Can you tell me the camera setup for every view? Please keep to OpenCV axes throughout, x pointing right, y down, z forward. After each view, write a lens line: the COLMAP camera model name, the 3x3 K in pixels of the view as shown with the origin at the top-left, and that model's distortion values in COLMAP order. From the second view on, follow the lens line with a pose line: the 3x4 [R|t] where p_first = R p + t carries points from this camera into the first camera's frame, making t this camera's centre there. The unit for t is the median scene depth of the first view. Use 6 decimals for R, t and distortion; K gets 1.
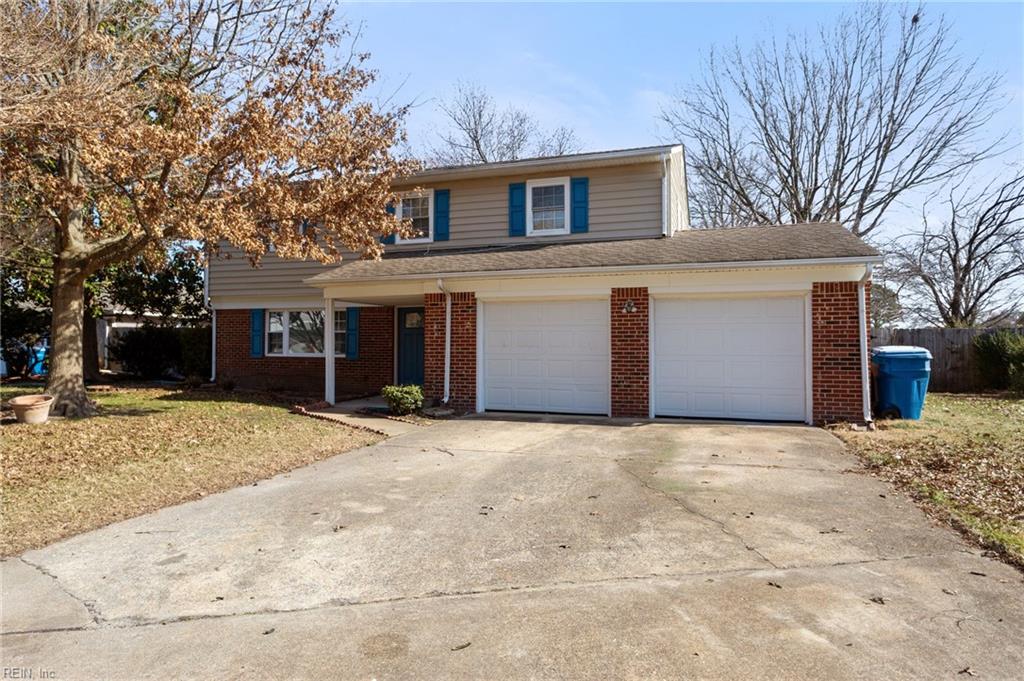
lens RADIAL K [[632.7, 0, 491.4], [0, 632.7, 343.0], [0, 0, 1]] dist [0.002587, 0.000878]
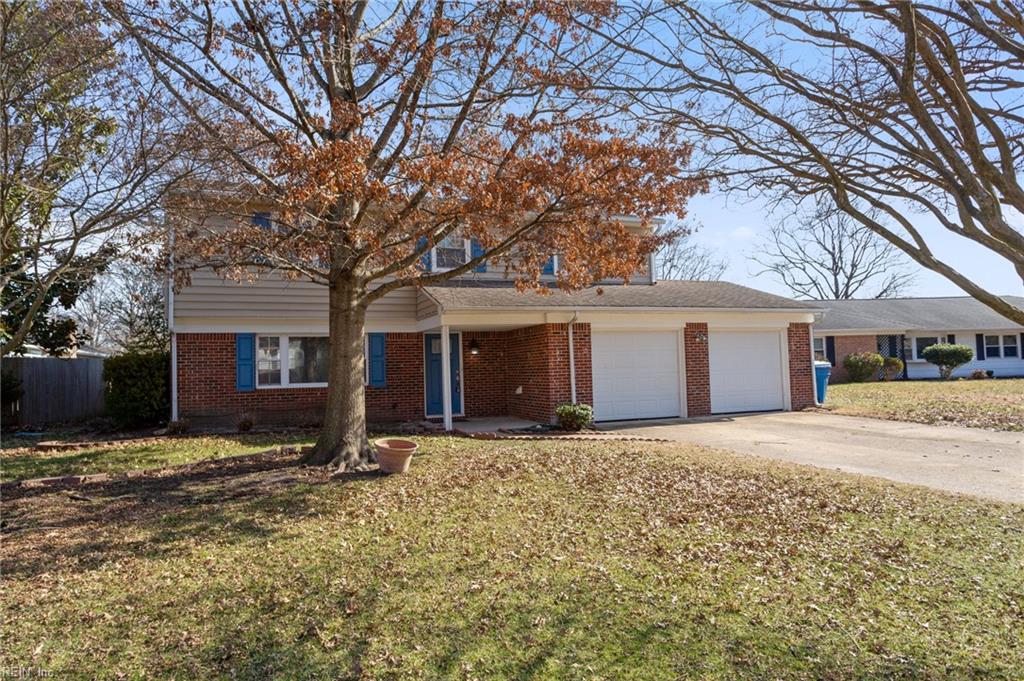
lens RADIAL K [[632.7, 0, 491.4], [0, 632.7, 343.0], [0, 0, 1]] dist [0.002587, 0.000878]
pose [[0.760829, -0.000923, 0.648952, -0.964736], [0.023465, 0.999384, -0.026090, -0.016378], [-0.648528, 0.035078, 0.760382, 0.222480]]
